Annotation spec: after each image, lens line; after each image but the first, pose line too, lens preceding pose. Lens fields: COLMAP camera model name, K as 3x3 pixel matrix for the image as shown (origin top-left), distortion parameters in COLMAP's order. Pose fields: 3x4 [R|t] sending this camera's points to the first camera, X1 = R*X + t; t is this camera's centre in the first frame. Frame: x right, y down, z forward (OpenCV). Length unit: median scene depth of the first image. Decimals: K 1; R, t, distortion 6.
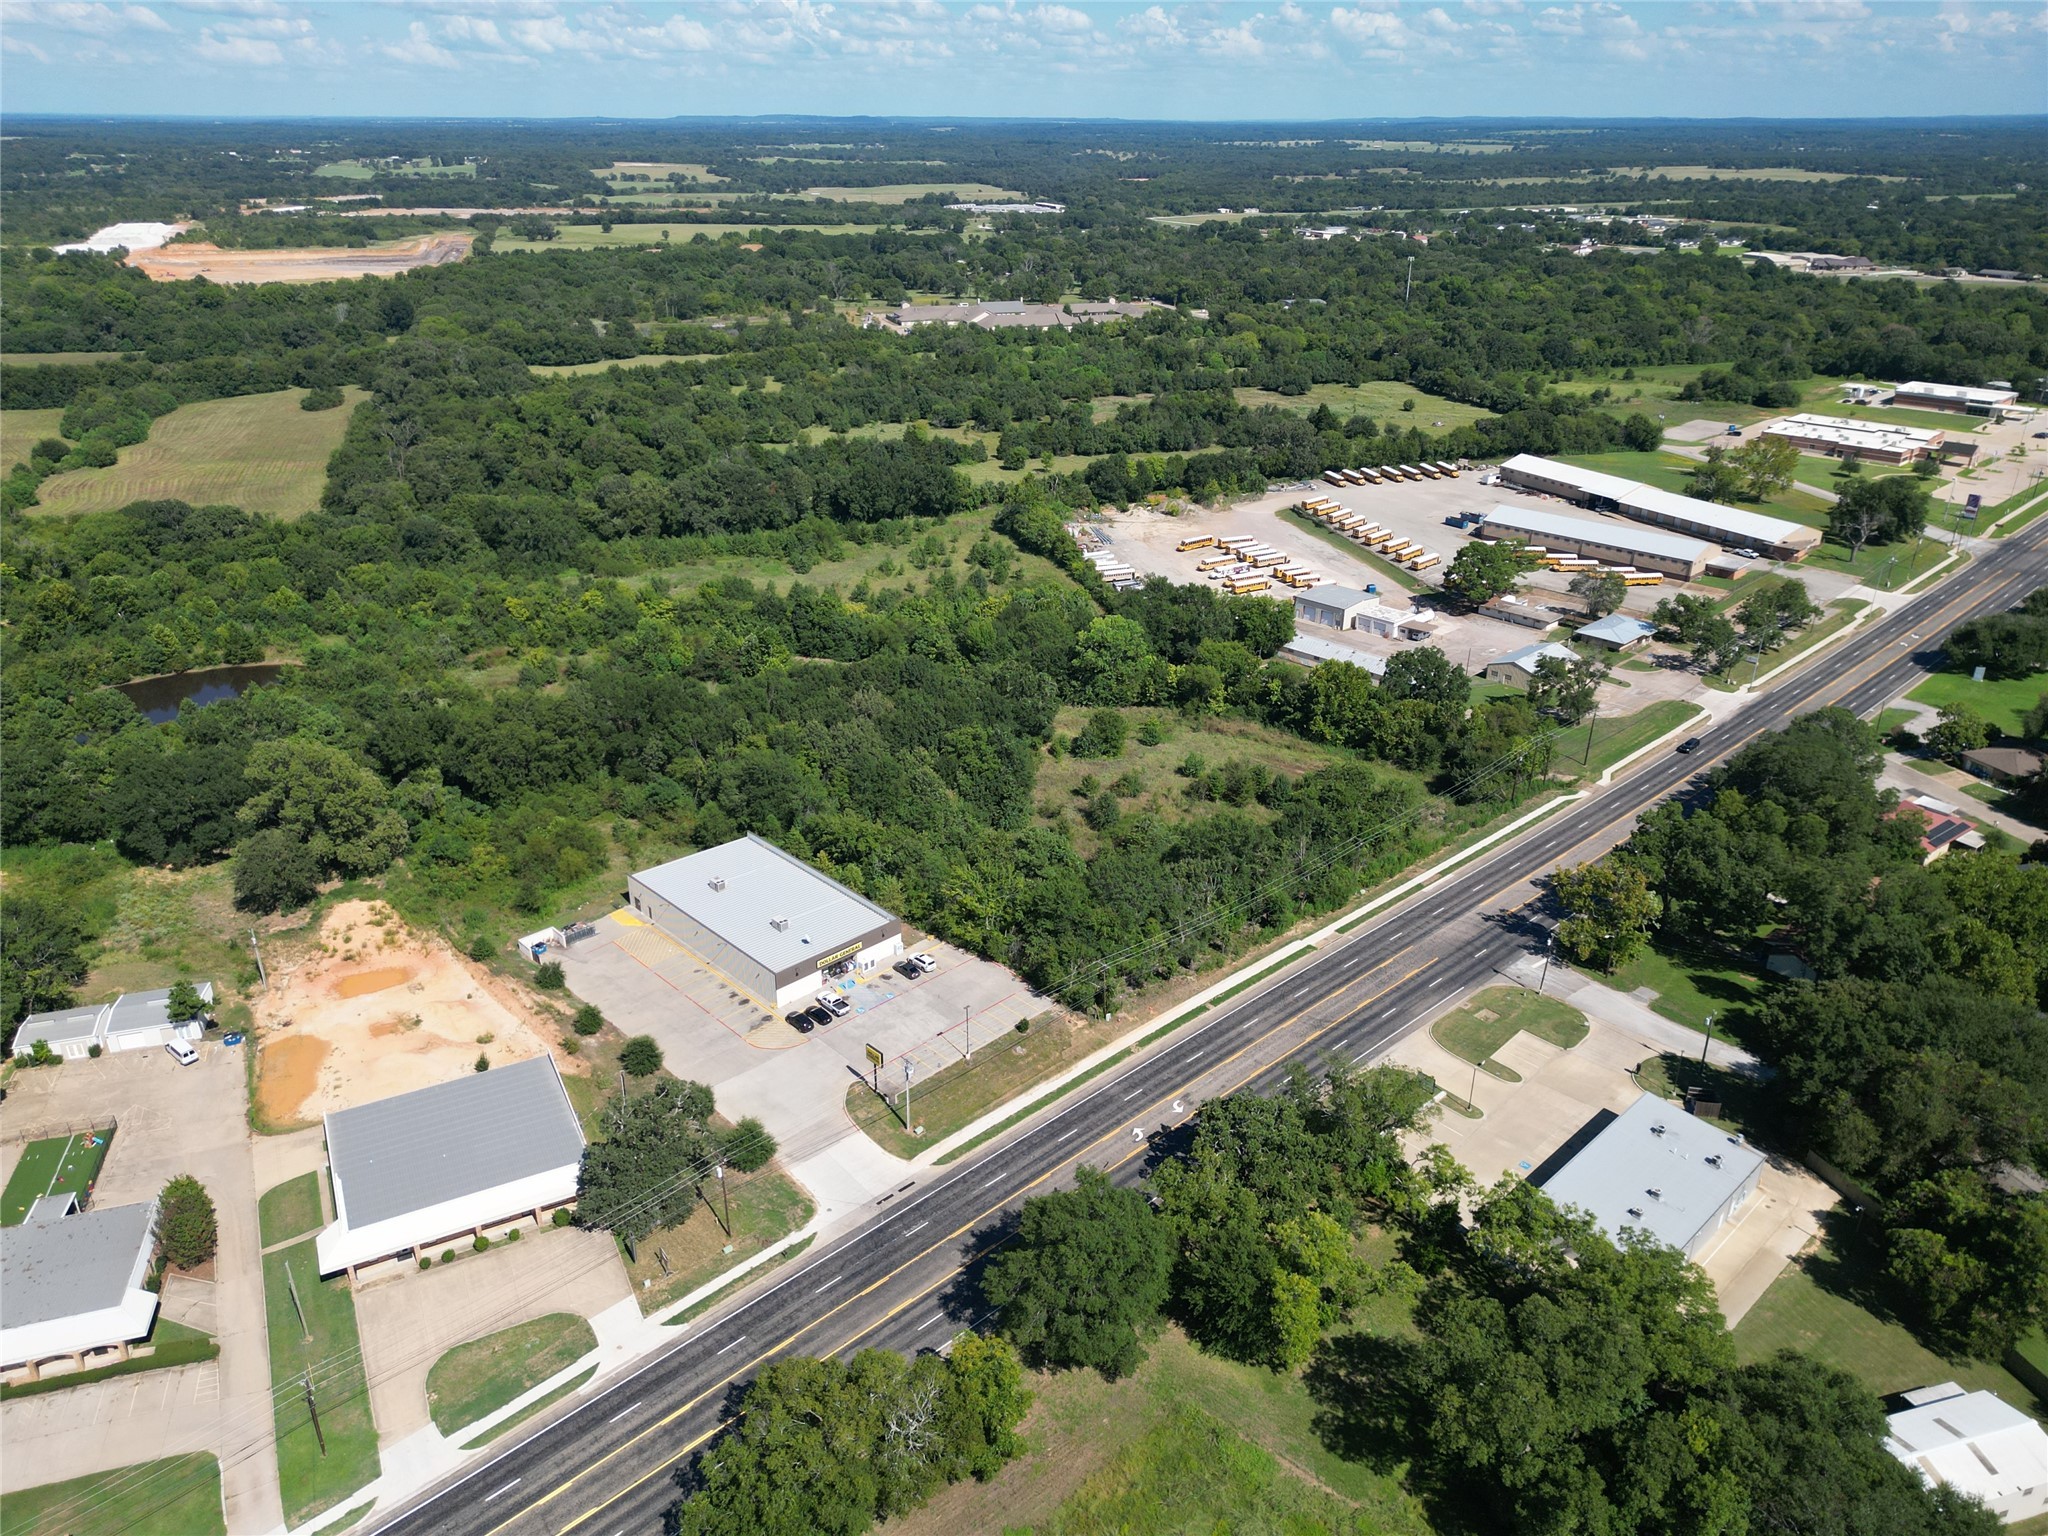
lens RADIAL K [[1430.9, 0, 1024.0], [0, 1430.9, 768.0], [0, 0, 1]] dist [0.069989, -0.066224]
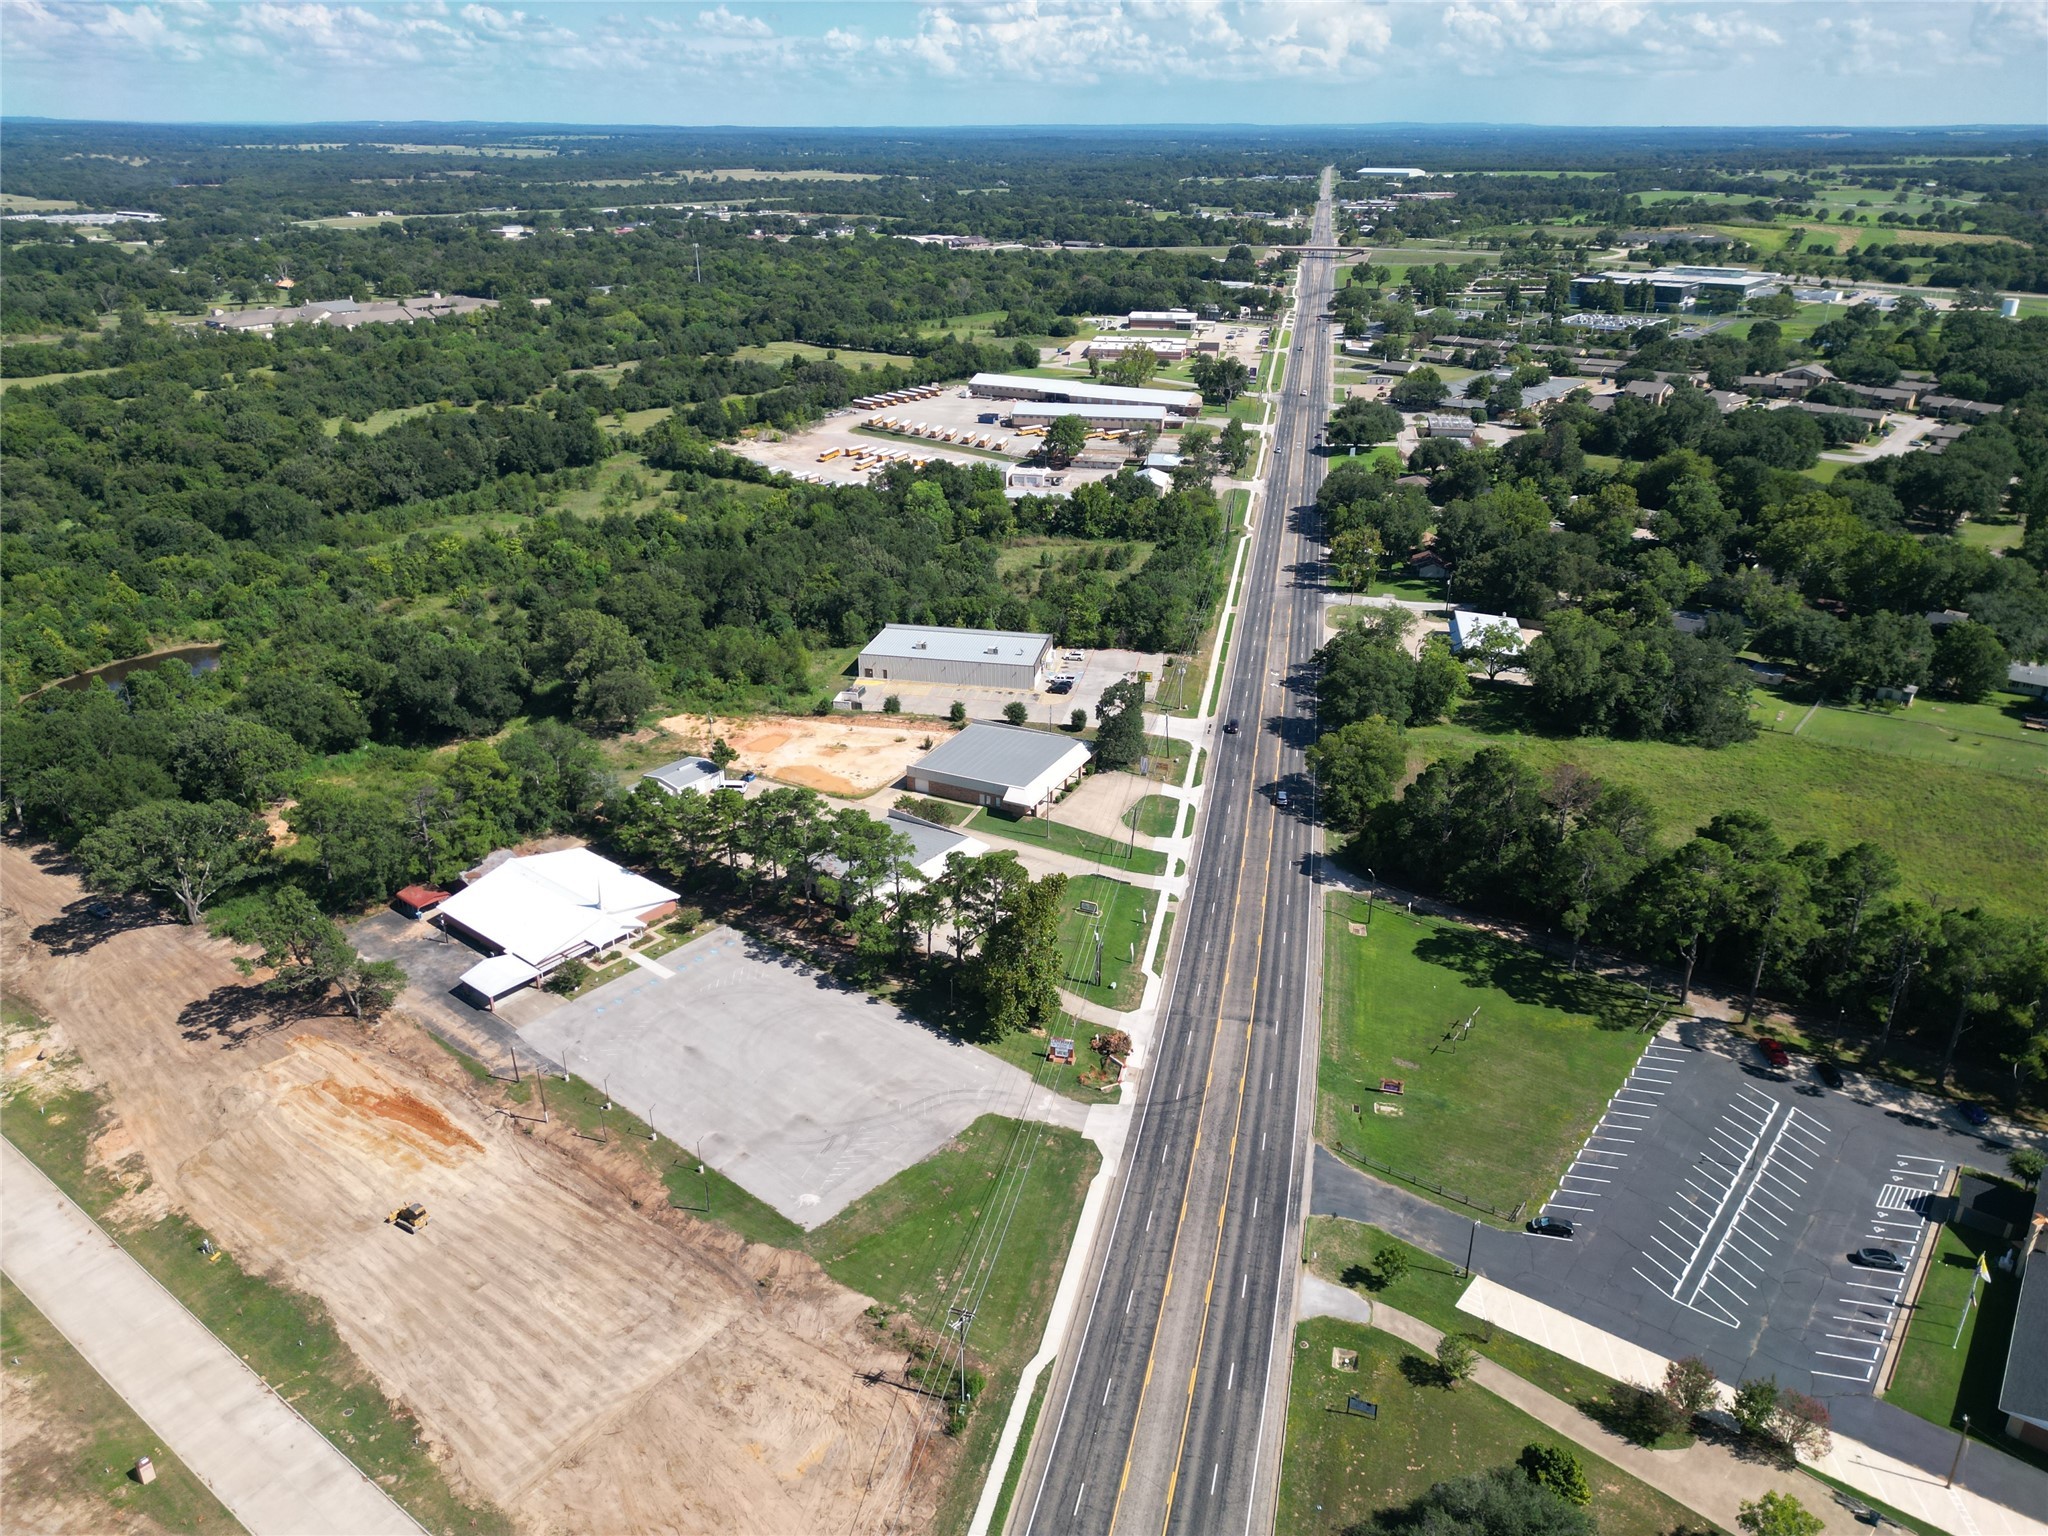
lens RADIAL K [[1430.9, 0, 1024.0], [0, 1430.9, 768.0], [0, 0, 1]] dist [0.069989, -0.066224]
pose [[0.813579, -0.236617, 0.531133, -0.419366], [0.238279, 0.968907, 0.066653, 0.058536], [-0.530390, 0.072330, 0.844663, -0.123535]]
